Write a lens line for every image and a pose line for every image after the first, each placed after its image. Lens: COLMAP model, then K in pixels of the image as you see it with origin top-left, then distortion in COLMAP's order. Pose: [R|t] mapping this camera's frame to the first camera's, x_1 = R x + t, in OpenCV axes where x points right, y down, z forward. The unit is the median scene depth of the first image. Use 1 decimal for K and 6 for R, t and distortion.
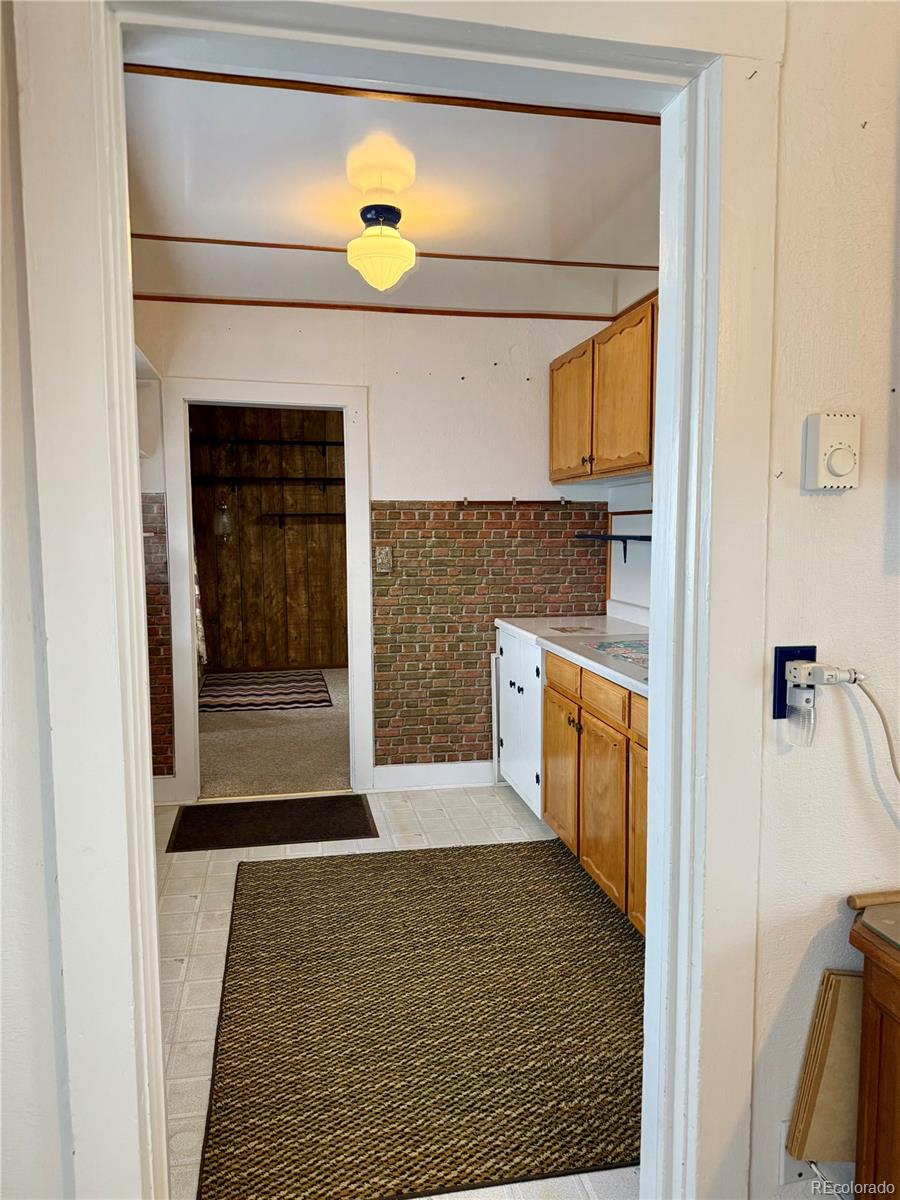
lens RADIAL K [[831.3, 0, 450.7], [0, 831.3, 605.7], [0, 0, 1]] dist [0.170985, 0.000036]
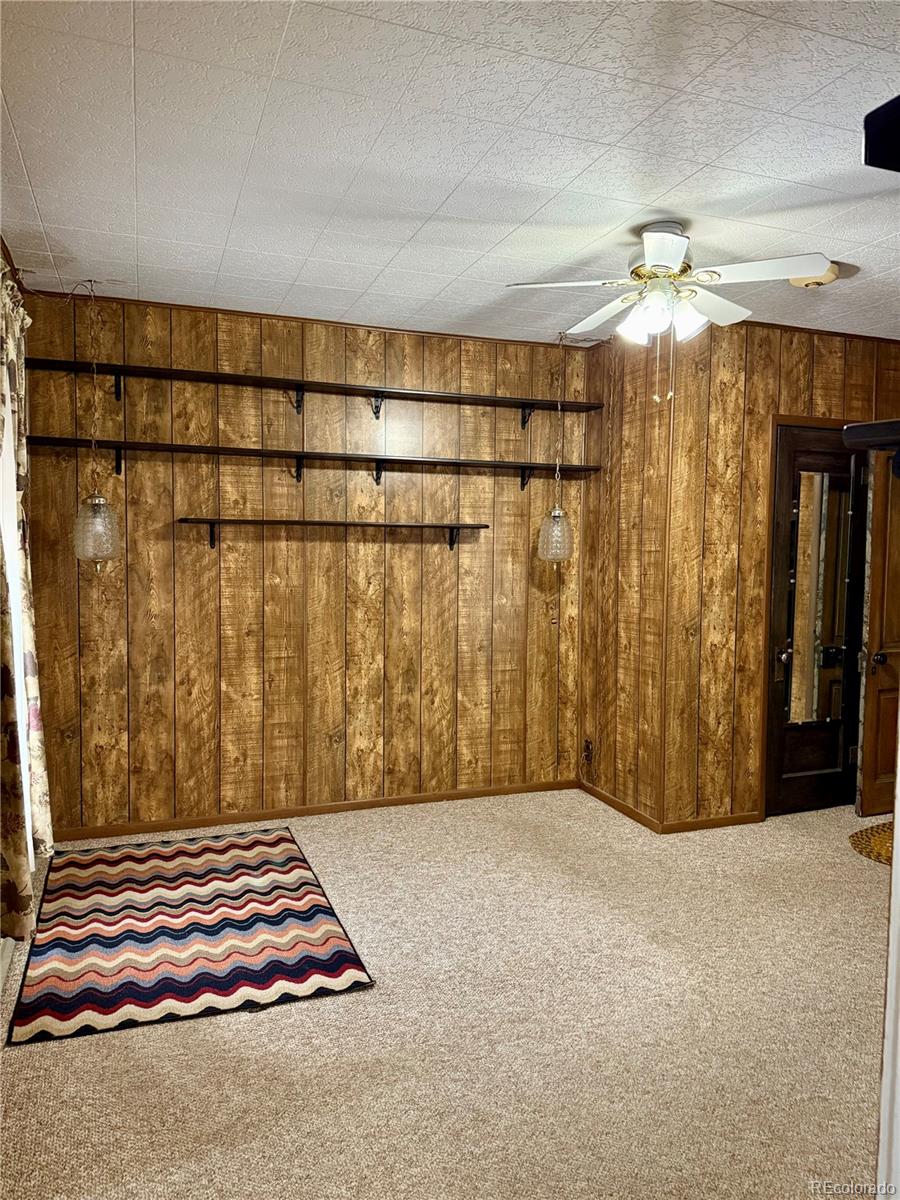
lens RADIAL K [[836.1, 0, 452.5], [0, 836.1, 604.9], [0, 0, 1]] dist [0.150859, -0.247796]
pose [[0.987617, 0.009292, 0.156610, -0.138292], [-0.004244, 0.999461, -0.032538, -0.041101], [-0.156828, 0.031471, 0.987124, 0.469202]]
